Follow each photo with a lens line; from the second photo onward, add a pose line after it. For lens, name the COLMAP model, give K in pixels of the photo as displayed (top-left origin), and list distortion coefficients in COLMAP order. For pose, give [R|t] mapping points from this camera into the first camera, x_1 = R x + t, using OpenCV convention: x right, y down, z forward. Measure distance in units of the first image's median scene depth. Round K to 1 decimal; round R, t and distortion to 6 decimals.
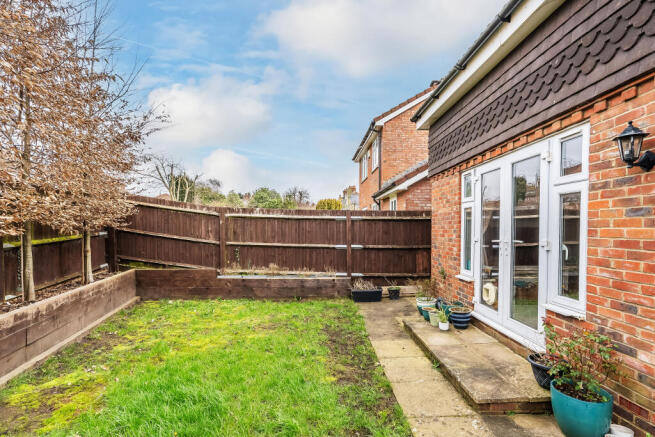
lens RADIAL K [[315.6, 0, 330.7], [0, 315.6, 227.8], [0, 0, 1]] dist [-0.001303, -0.000284]
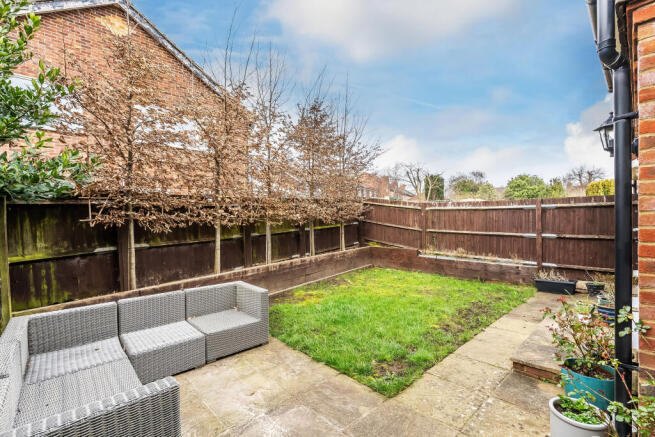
lens RADIAL K [[293.3, 0, 330.0], [0, 293.3, 212.1], [0, 0, 1]] dist [0.001009, -0.000244]
pose [[0.659416, -0.032866, -0.751060, 0.327180], [0.017782, 0.999446, -0.028122, 0.000789], [0.751568, 0.005189, 0.659635, -0.100093]]
